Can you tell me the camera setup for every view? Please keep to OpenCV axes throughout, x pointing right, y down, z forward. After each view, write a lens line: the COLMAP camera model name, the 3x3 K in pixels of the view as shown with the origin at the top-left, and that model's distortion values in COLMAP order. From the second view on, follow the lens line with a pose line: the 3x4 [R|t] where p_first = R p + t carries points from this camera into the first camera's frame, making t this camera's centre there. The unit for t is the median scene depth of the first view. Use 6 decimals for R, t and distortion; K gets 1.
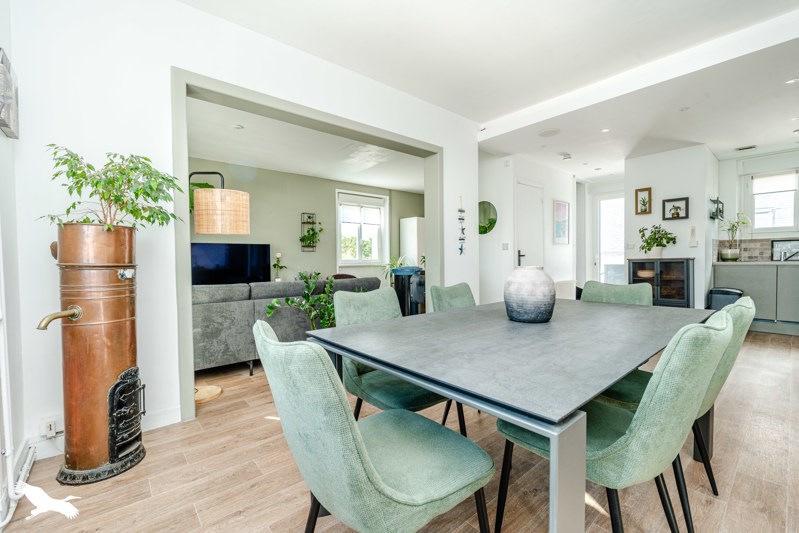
lens RADIAL K [[344.8, 0, 399.4], [0, 344.8, 265.5], [0, 0, 1]] dist [-0.002221, -0.000196]
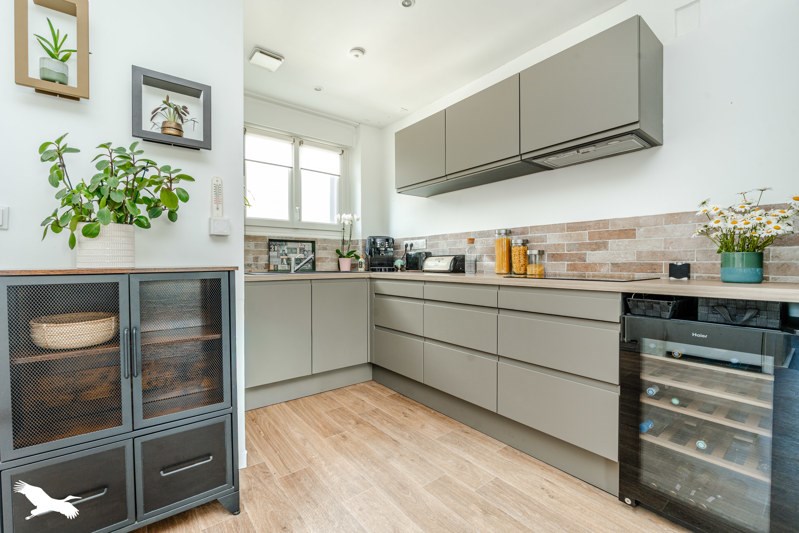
lens RADIAL K [[344.8, 0, 399.6], [0, 344.8, 267.1], [0, 0, 1]] dist [-0.002221, -0.000196]
pose [[0.035984, 0.003418, 0.999347, 0.480210], [0.010920, 0.999933, -0.003813, -0.017758], [-0.999293, 0.011050, 0.035944, 0.761115]]
